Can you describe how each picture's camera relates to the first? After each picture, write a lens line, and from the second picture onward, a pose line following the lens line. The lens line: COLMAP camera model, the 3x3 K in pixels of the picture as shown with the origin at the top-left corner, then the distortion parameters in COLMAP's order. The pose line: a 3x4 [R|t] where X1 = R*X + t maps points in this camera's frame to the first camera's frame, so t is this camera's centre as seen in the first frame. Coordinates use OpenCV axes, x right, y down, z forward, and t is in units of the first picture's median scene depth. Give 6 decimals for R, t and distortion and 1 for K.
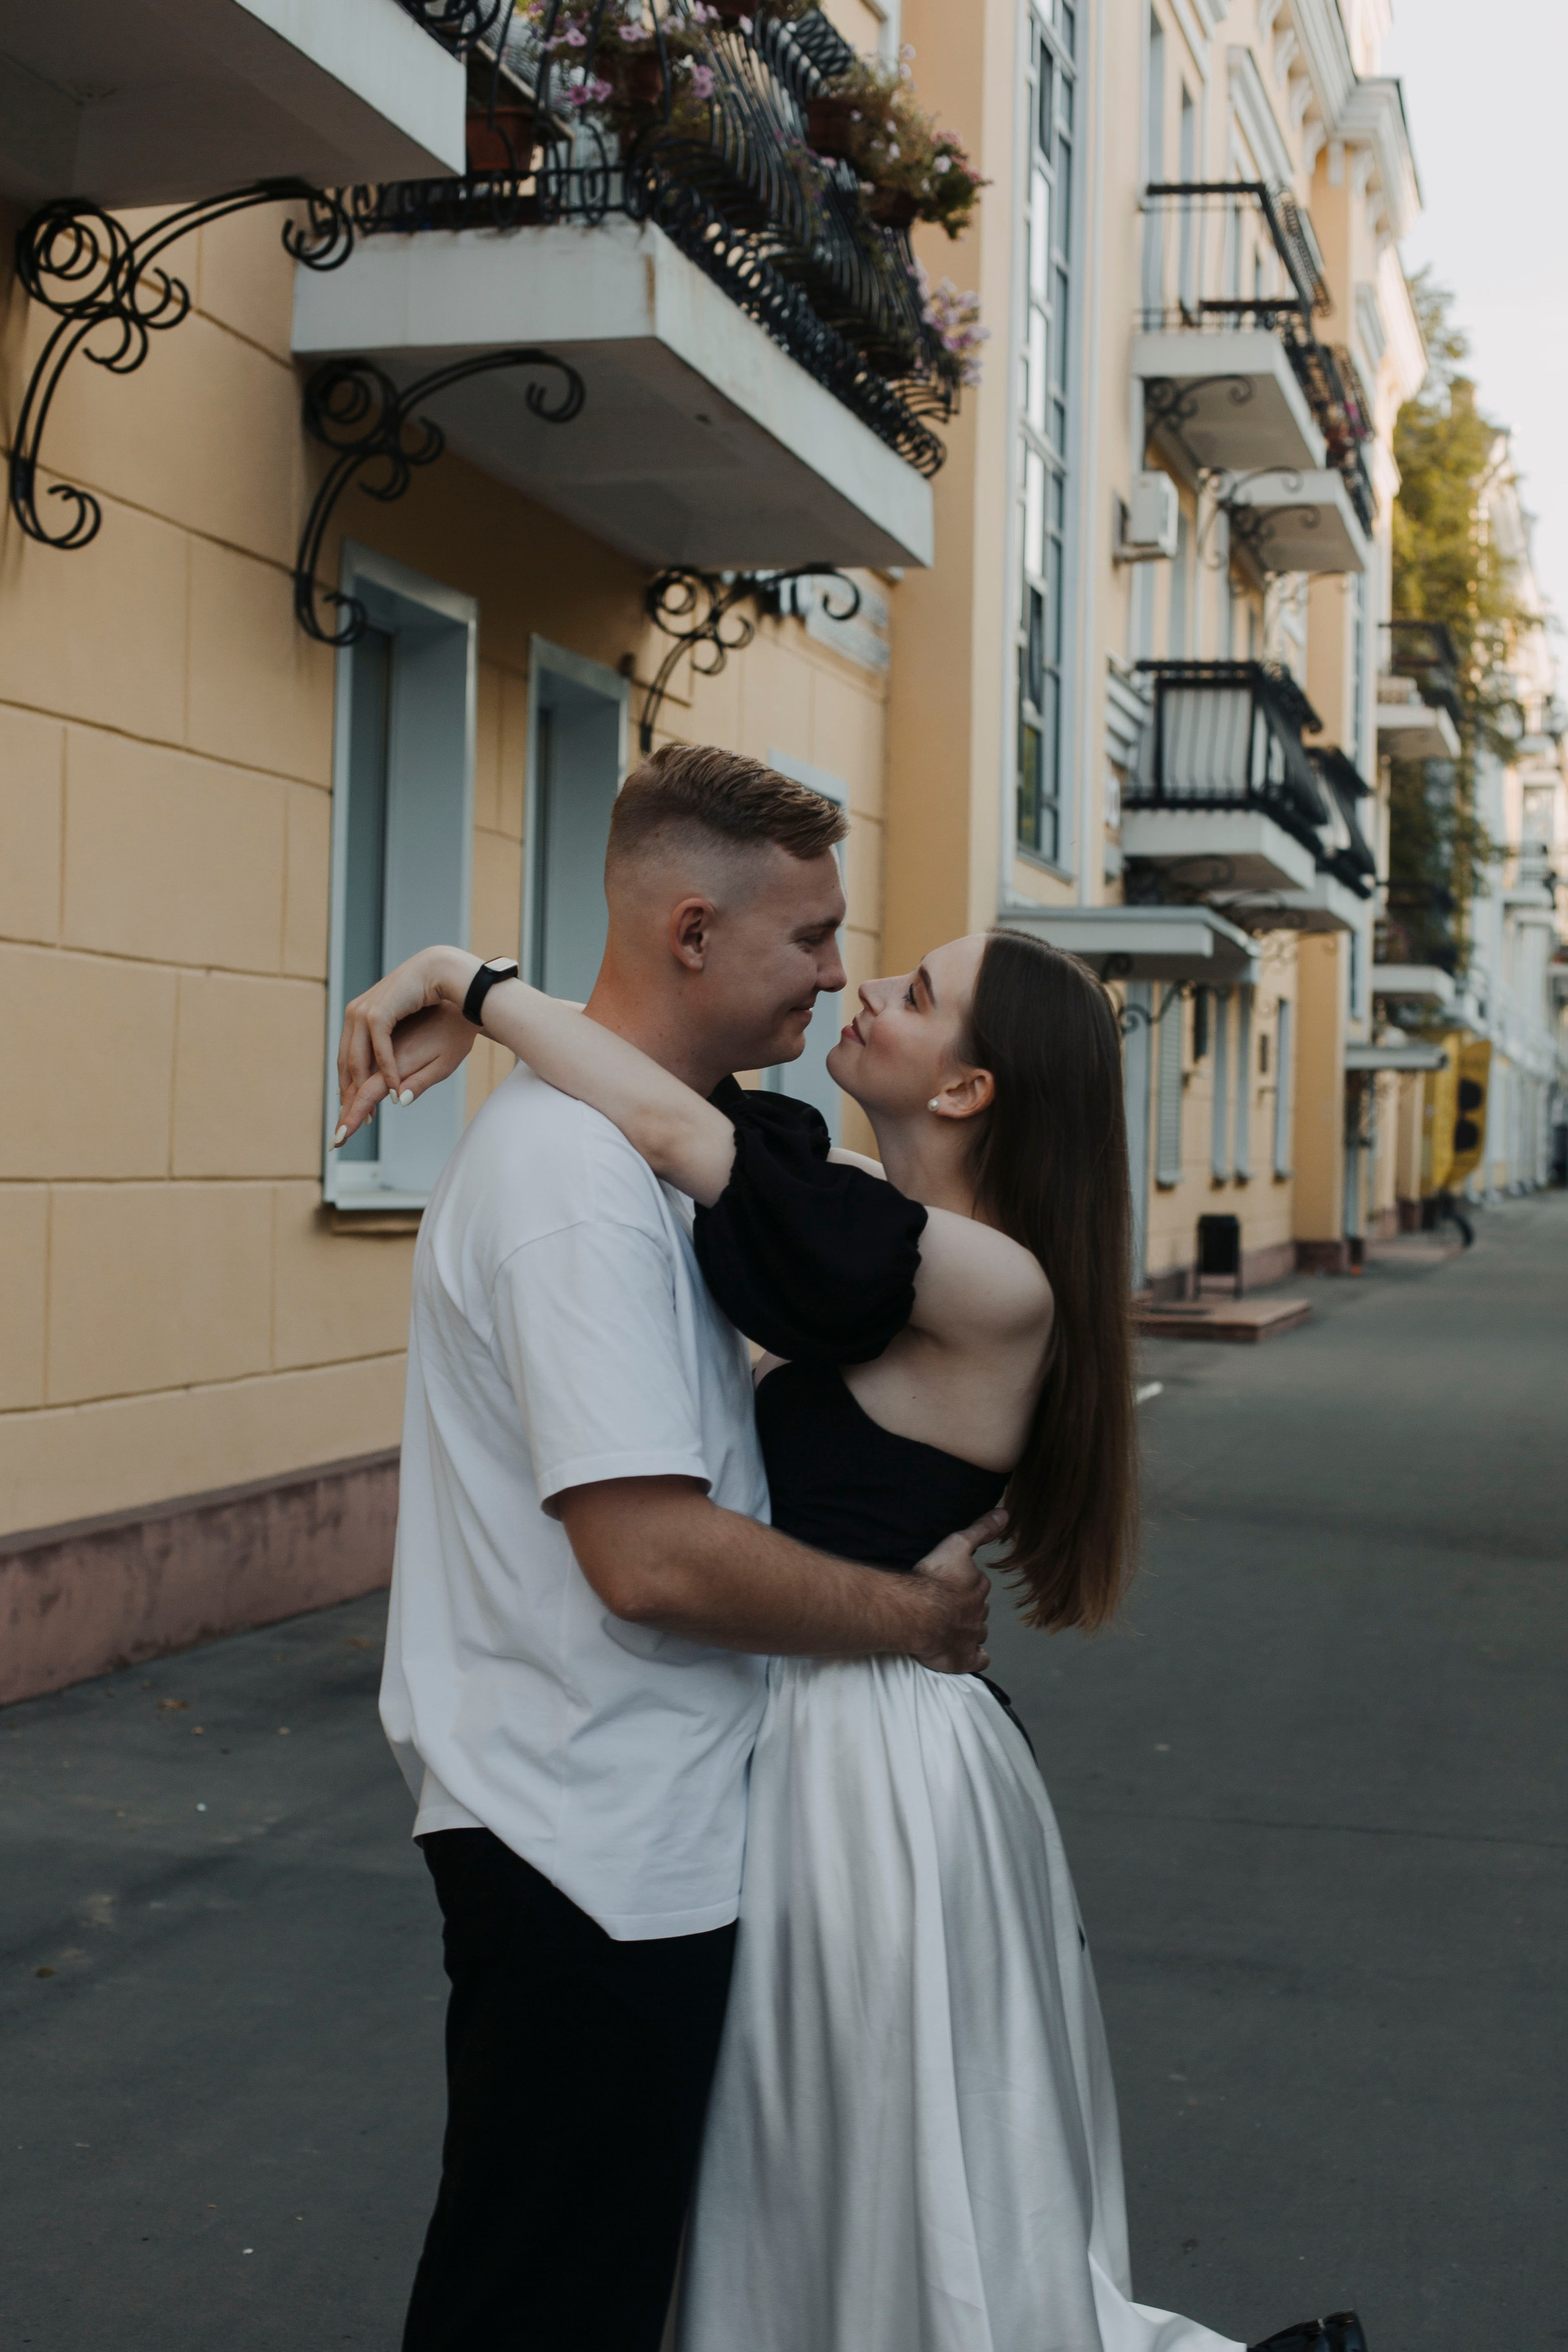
lens RADIAL K [[3413.0, 0, 779.5], [0, 3413.0, 1166.8], [0, 0, 1]] dist [-0.131672, 0.018499]
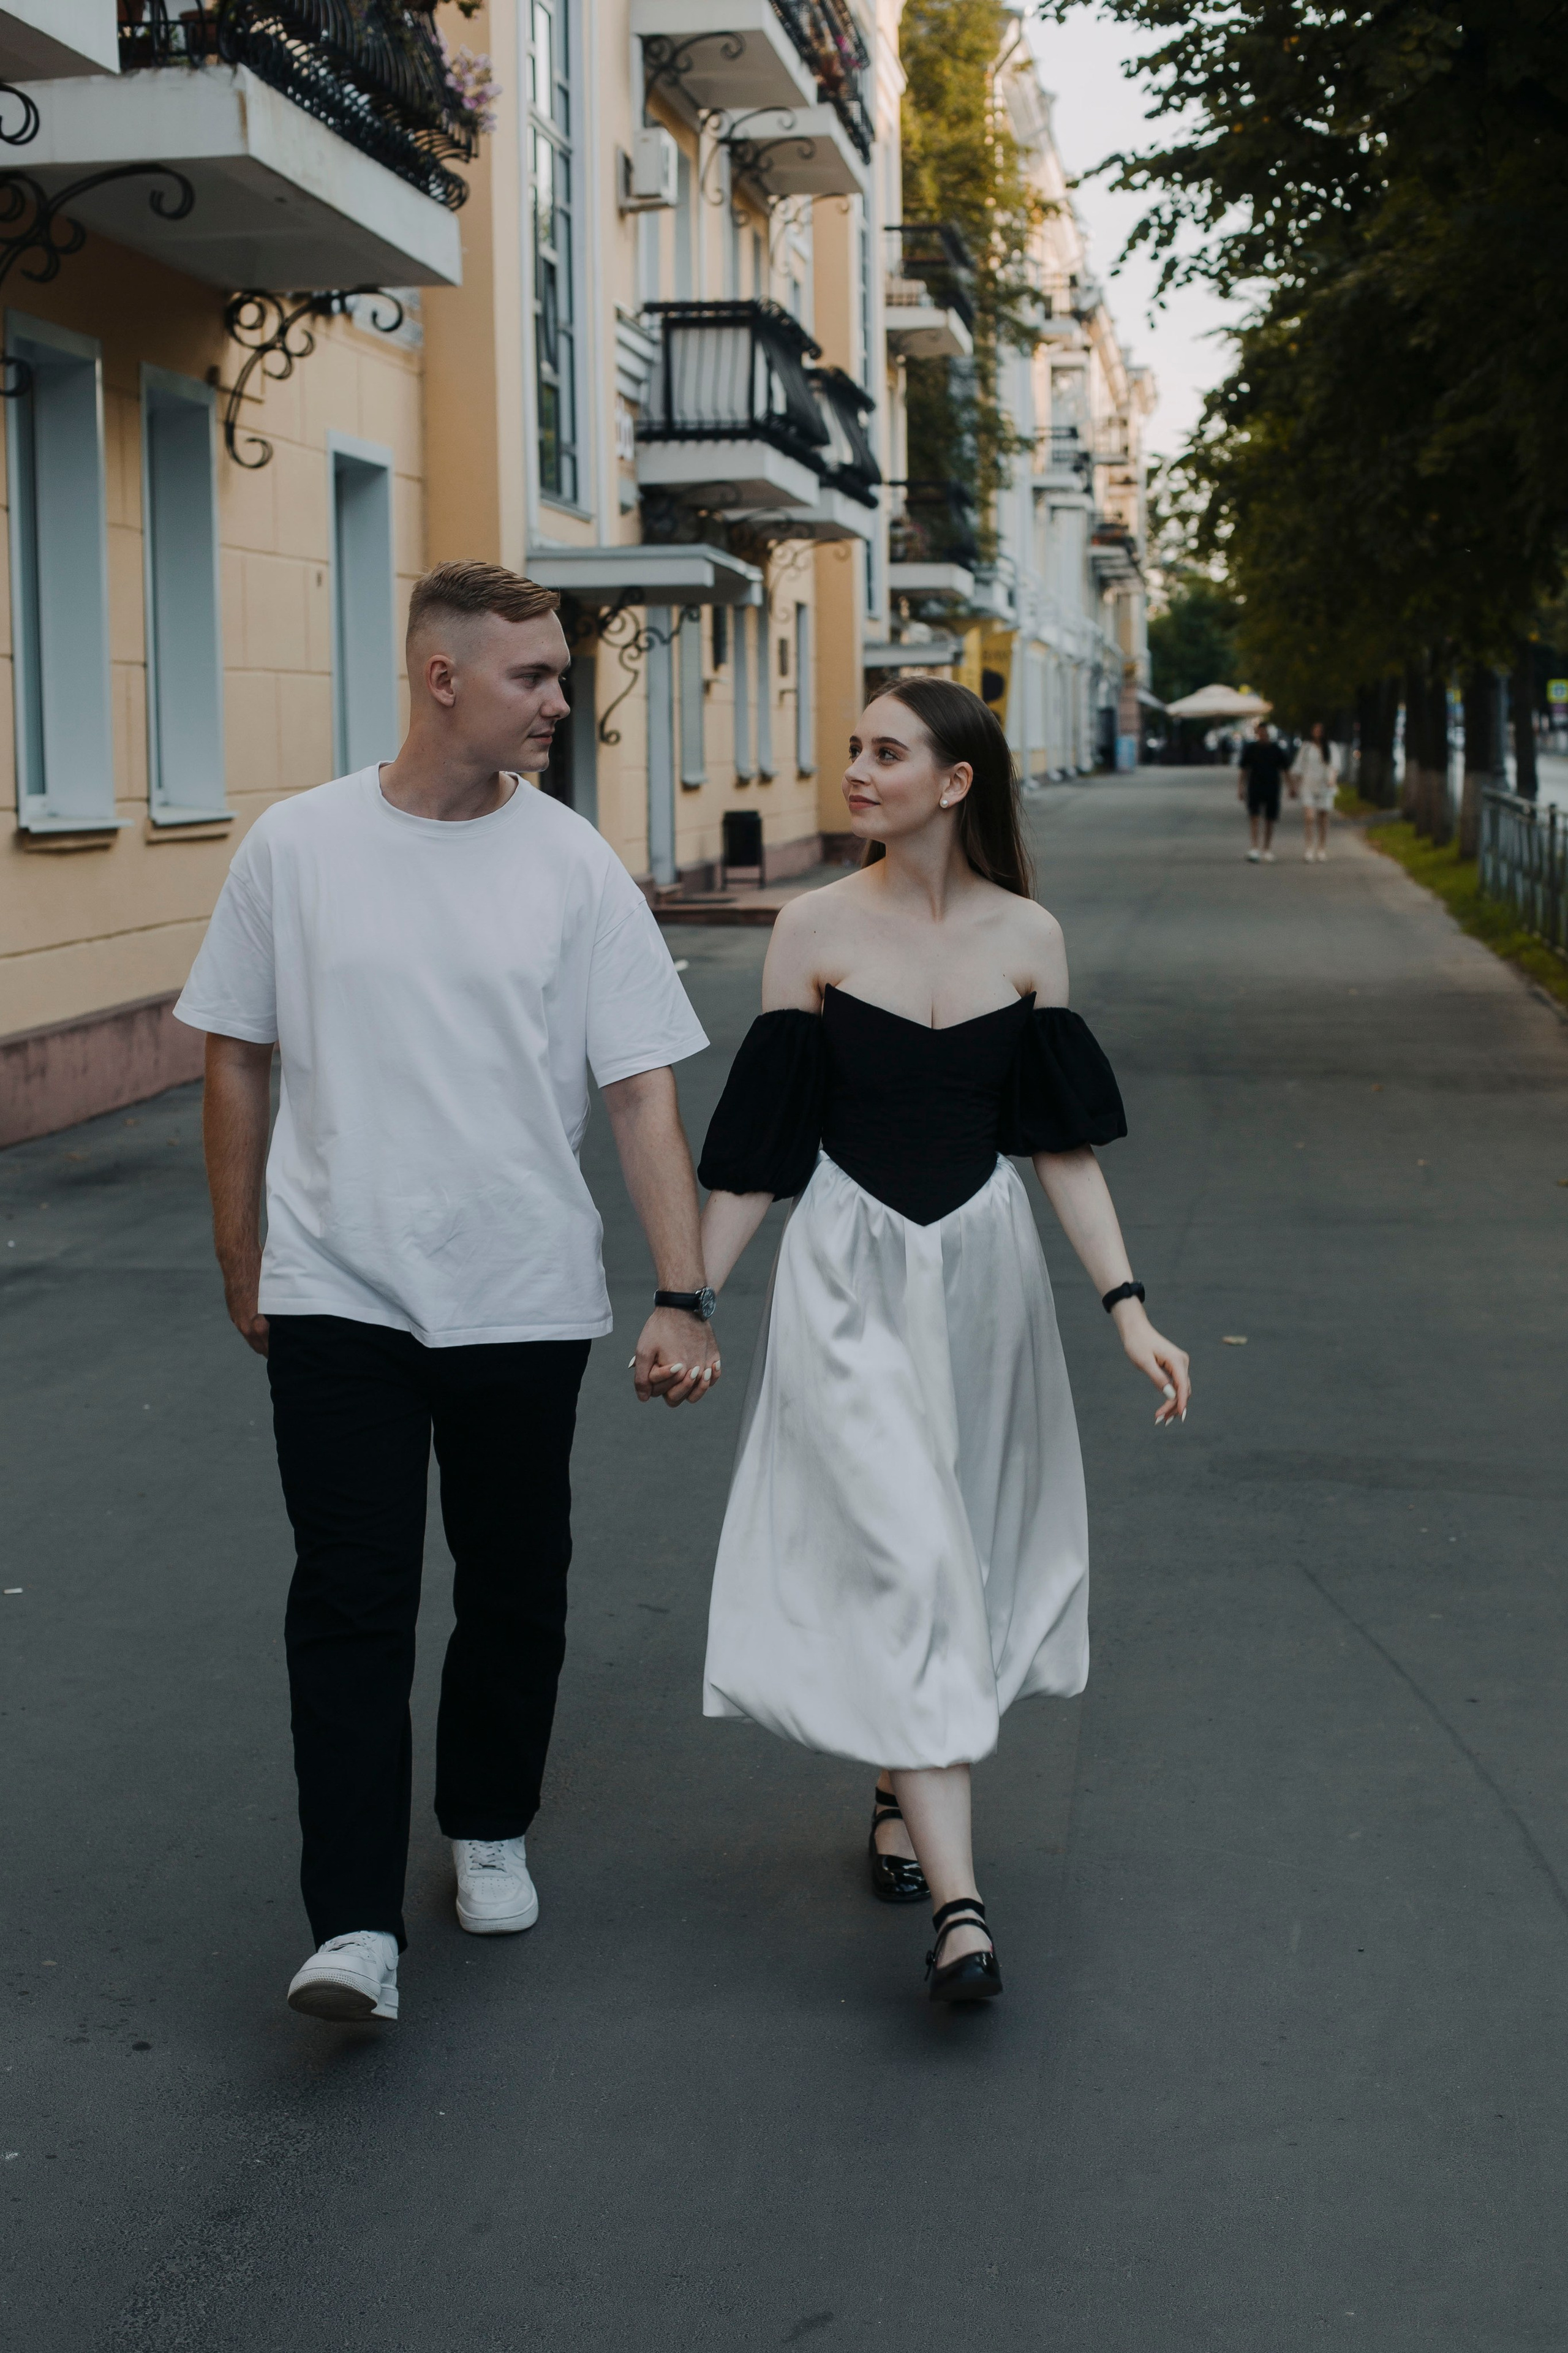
lens RADIAL K [[3712.1, 0, 790.2], [0, 3712.1, 1241.0], [0, 0, 1]] dist [-0.133606, 0.139251]
pose [[0.990659, -0.052882, 0.125692, -0.021059], [0.036609, 0.991044, 0.128422, -0.002349], [-0.131358, -0.122621, 0.983722, -0.338706]]
